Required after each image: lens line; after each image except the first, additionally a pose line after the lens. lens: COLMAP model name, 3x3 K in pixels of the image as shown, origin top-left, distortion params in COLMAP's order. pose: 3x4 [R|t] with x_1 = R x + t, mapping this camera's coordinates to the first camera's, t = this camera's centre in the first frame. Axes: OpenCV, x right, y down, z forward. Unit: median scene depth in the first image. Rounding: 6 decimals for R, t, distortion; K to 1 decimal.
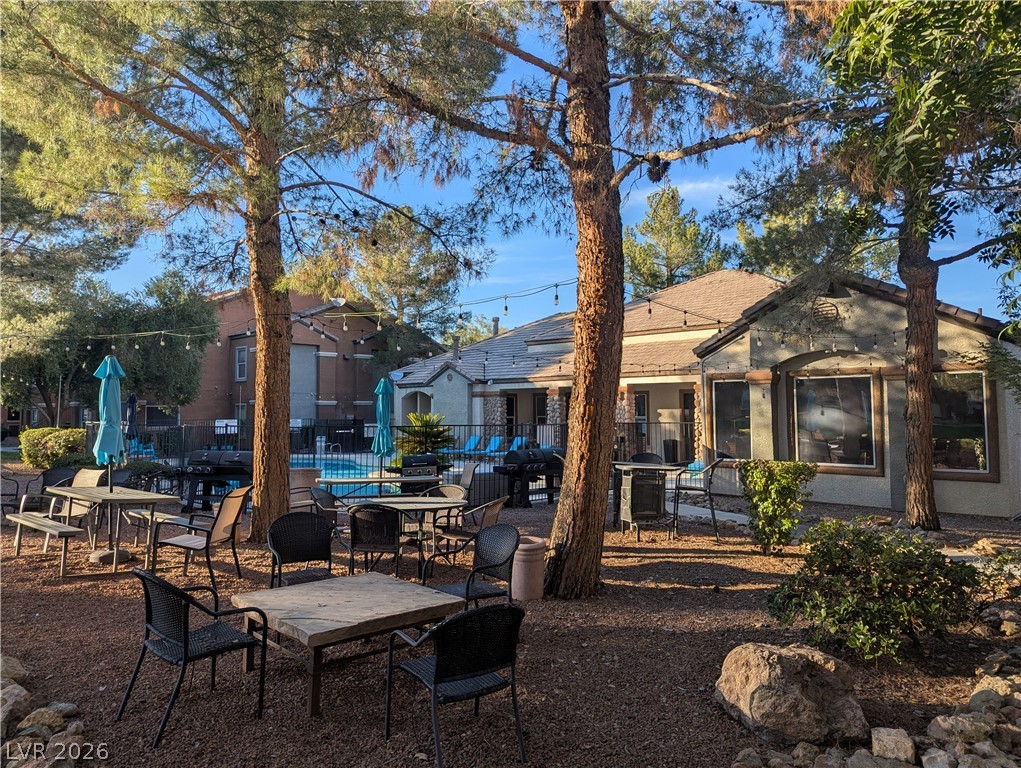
lens RADIAL K [[714.7, 0, 511.8], [0, 714.7, 375.1], [0, 0, 1]] dist [0.059321, -0.046897]
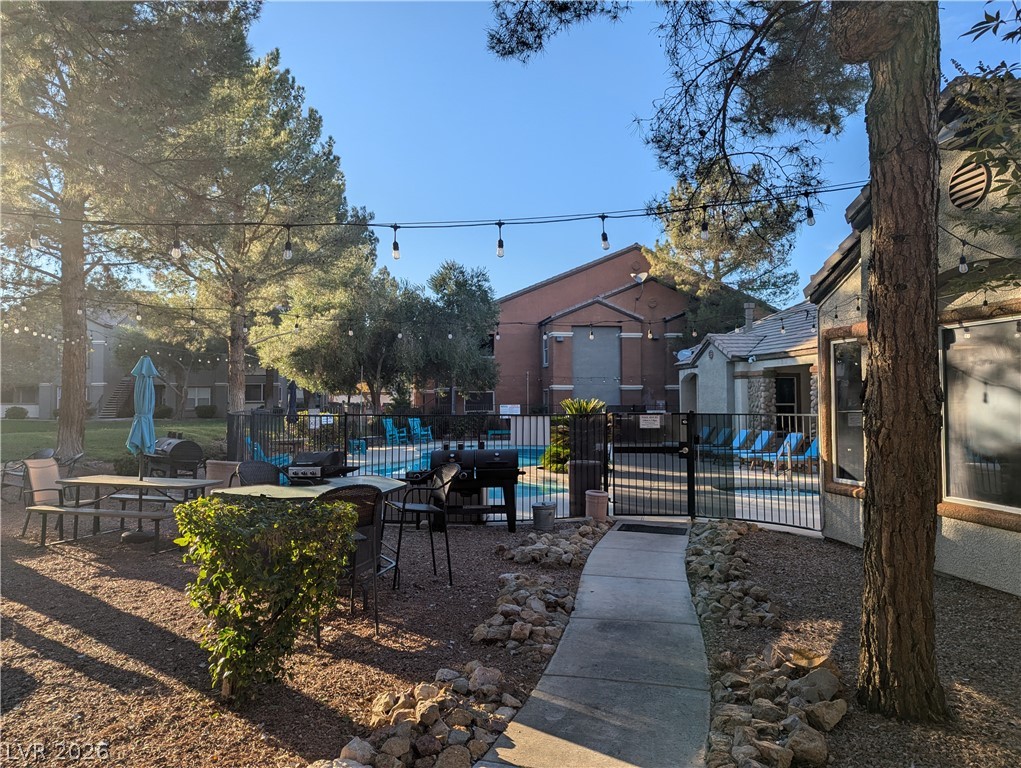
lens RADIAL K [[718.8, 0, 513.9], [0, 718.8, 377.3], [0, 0, 1]] dist [0.062476, -0.067059]
pose [[0.797046, -0.019072, -0.603618, 0.236757], [0.033351, 0.999366, 0.012462, 0.011240], [0.602997, -0.030064, 0.797177, 0.216784]]
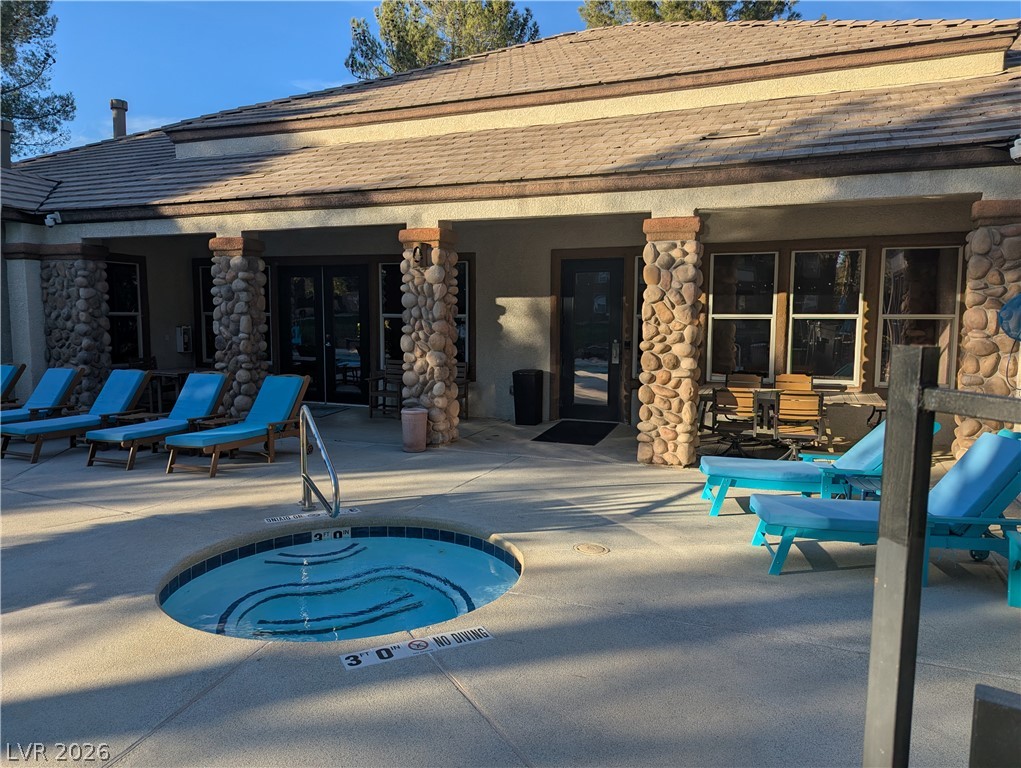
lens RADIAL K [[718.8, 0, 513.9], [0, 718.8, 377.3], [0, 0, 1]] dist [0.062476, -0.067059]
pose [[0.934554, -0.026103, 0.354863, 0.057036], [-0.024985, 0.990030, 0.138625, 0.033003], [-0.354944, -0.138419, 0.924584, 0.551088]]
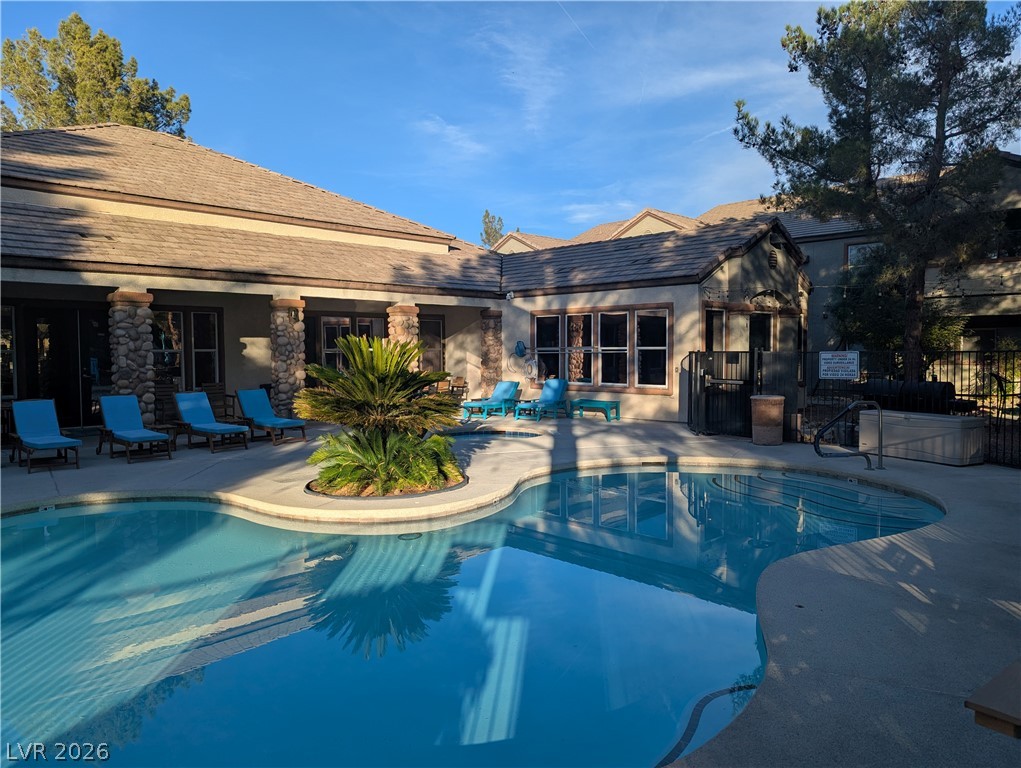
lens RADIAL K [[714.7, 0, 511.8], [0, 714.7, 375.1], [0, 0, 1]] dist [0.059321, -0.046897]
pose [[0.005228, -0.041760, 0.999114, -0.397800], [-0.055430, 0.997579, 0.041986, 0.038010], [-0.998449, -0.055601, 0.002901, 0.693487]]
